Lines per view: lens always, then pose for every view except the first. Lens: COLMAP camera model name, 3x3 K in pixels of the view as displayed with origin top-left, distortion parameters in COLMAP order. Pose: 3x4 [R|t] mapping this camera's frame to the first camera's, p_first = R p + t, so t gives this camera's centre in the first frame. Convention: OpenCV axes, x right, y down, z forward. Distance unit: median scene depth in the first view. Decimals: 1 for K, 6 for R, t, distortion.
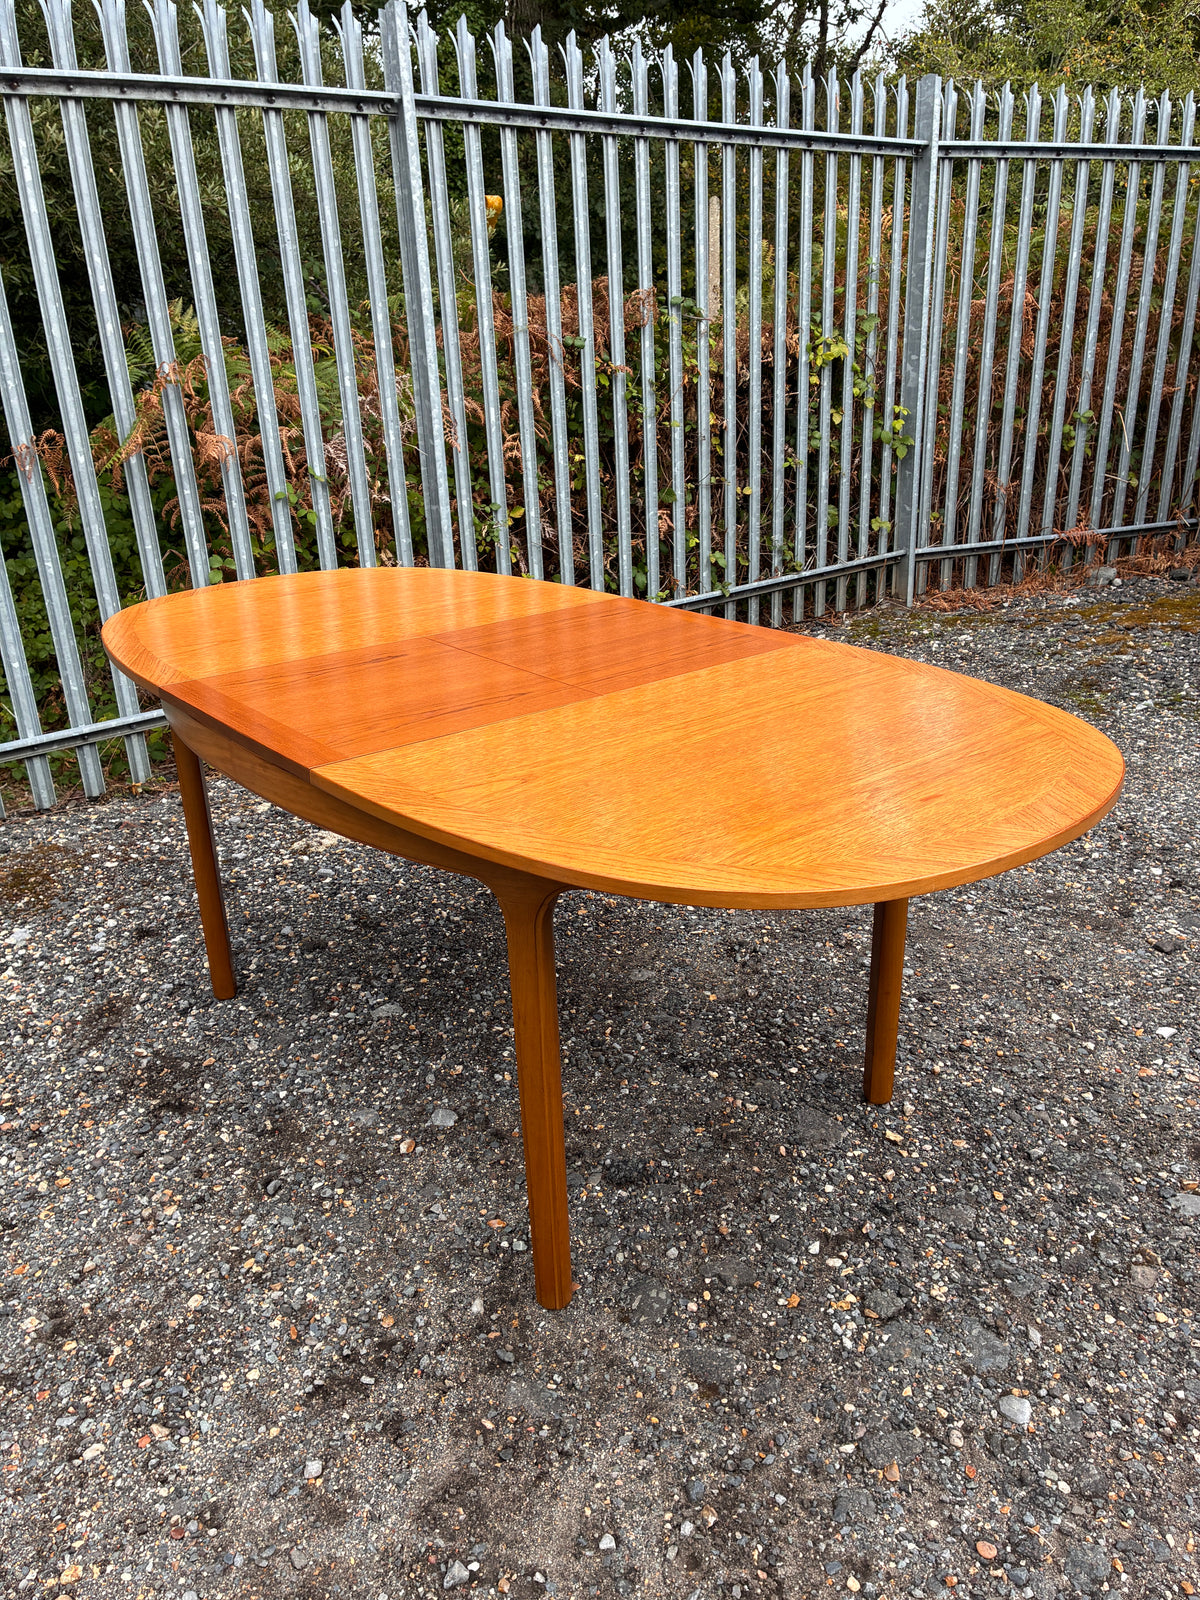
lens RADIAL K [[1211.9, 0, 600.8], [0, 1211.9, 800.9], [0, 0, 1]] dist [0.037013, -0.034968]
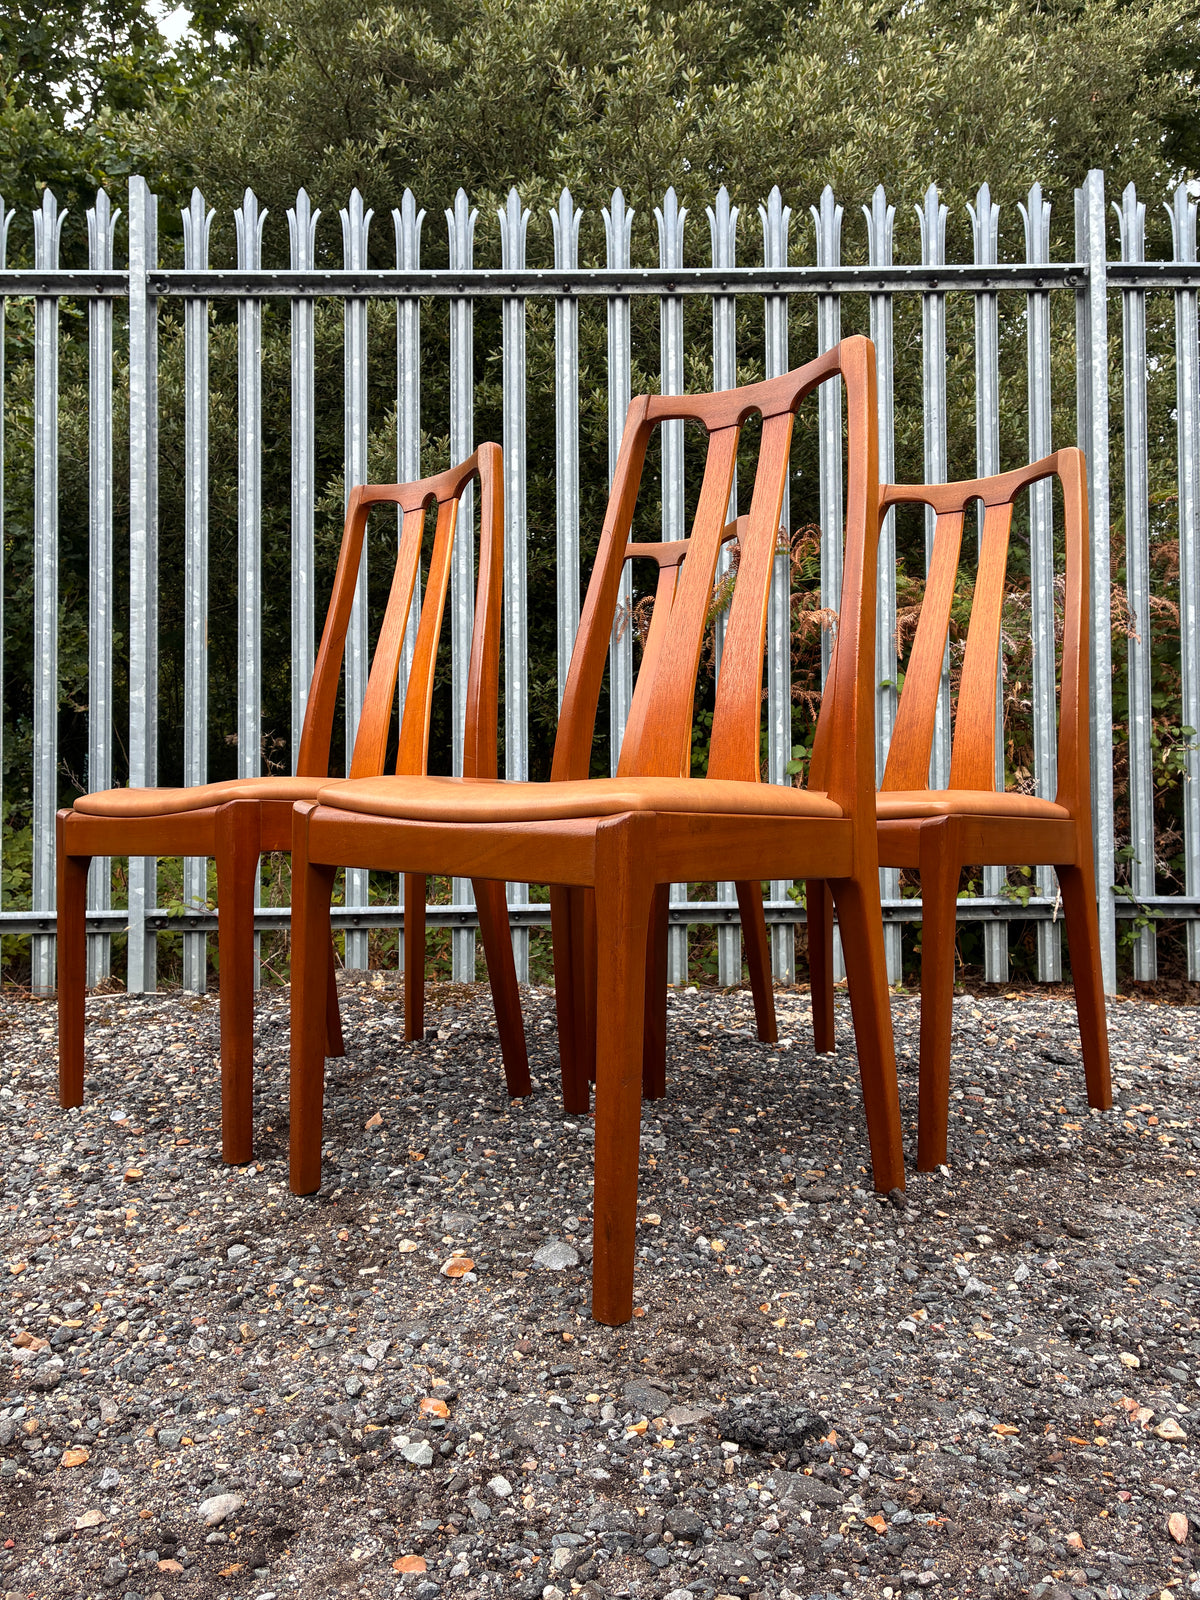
lens RADIAL K [[1217.1, 0, 599.5], [0, 1217.1, 790.1], [0, 0, 1]] dist [0.055046, -0.062140]
pose [[0.786967, 0.020633, -0.616649, 0.203413], [-0.243905, 0.928437, -0.280206, 0.202397], [0.566738, 0.370917, 0.735682, 0.499491]]
